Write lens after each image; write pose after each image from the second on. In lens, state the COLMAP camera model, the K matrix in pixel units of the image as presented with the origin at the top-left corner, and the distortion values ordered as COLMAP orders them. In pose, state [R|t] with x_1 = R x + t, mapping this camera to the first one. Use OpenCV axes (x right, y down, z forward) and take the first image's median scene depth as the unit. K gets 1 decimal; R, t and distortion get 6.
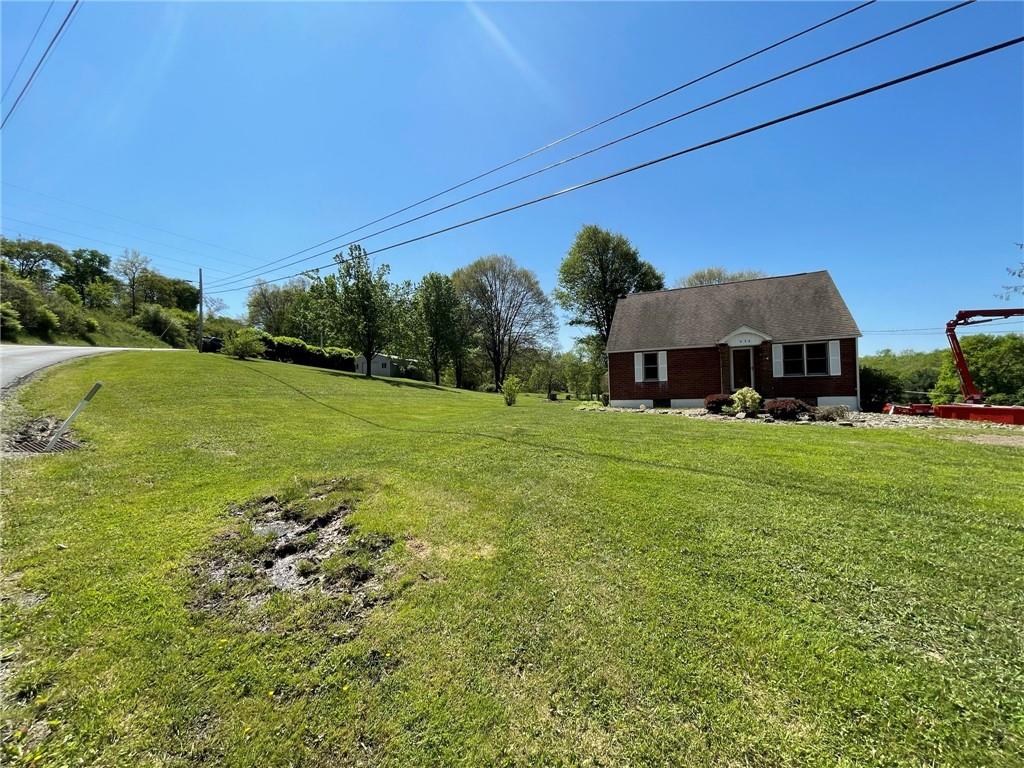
lens RADIAL K [[413.9, 0, 511.8], [0, 413.9, 387.6], [0, 0, 1]] dist [-0.002746, 0.000146]
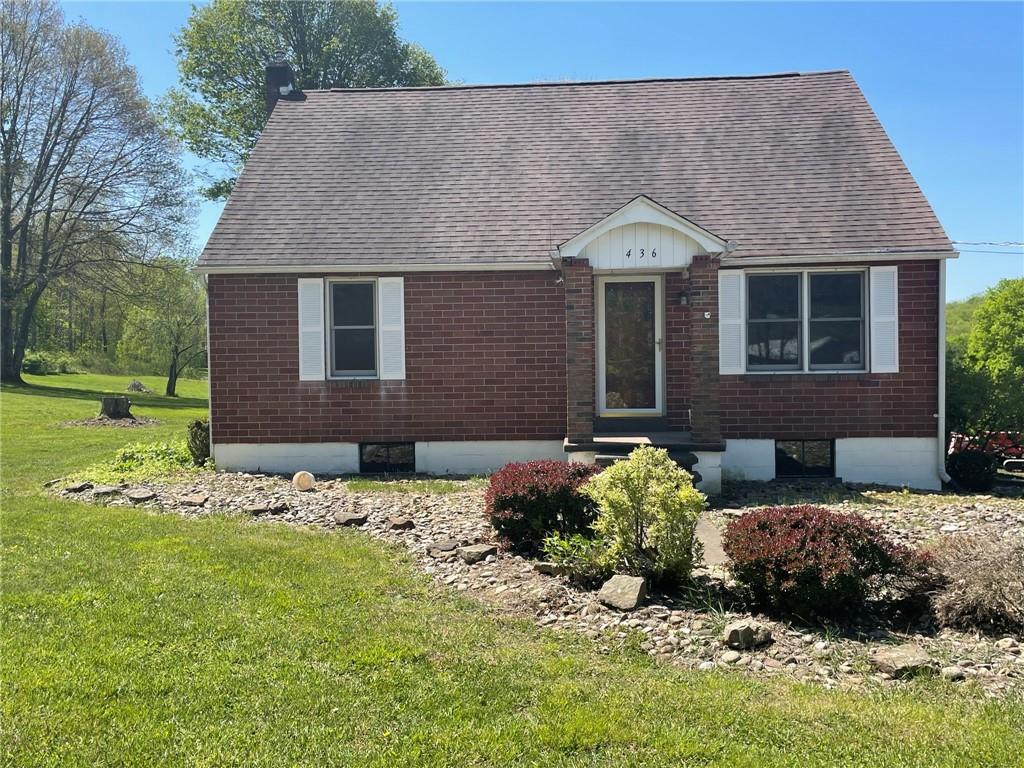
lens RADIAL K [[920.1, 0, 509.4], [0, 920.1, 385.4], [0, 0, 1]] dist [0.064316, 0.000724]
pose [[0.929784, 0.004395, 0.368079, 0.197644], [-0.014166, 0.999615, 0.023846, -0.027554], [-0.367833, -0.027386, 0.929489, 0.354444]]
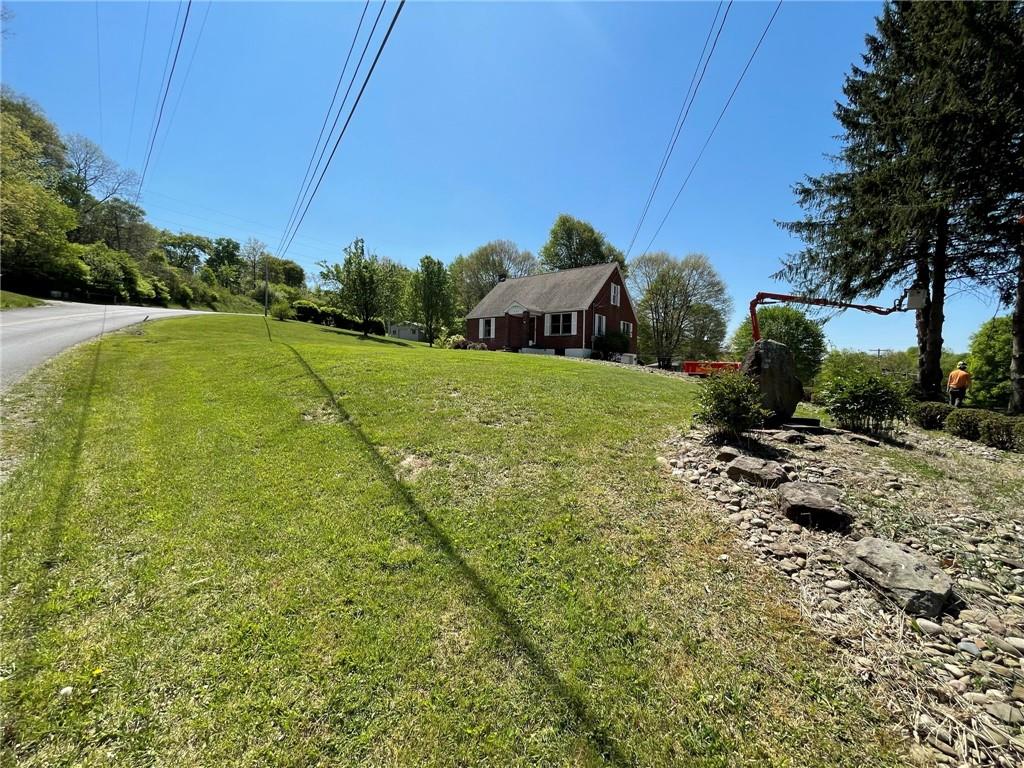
lens RADIAL K [[413.9, 0, 511.1], [0, 413.9, 384.6], [0, 0, 1]] dist [-0.002746, 0.000146]
pose [[0.975273, 0.054548, -0.214167, 0.742556], [-0.043535, 0.997492, 0.055812, 0.065579], [0.216674, -0.045108, 0.975201, -0.456792]]
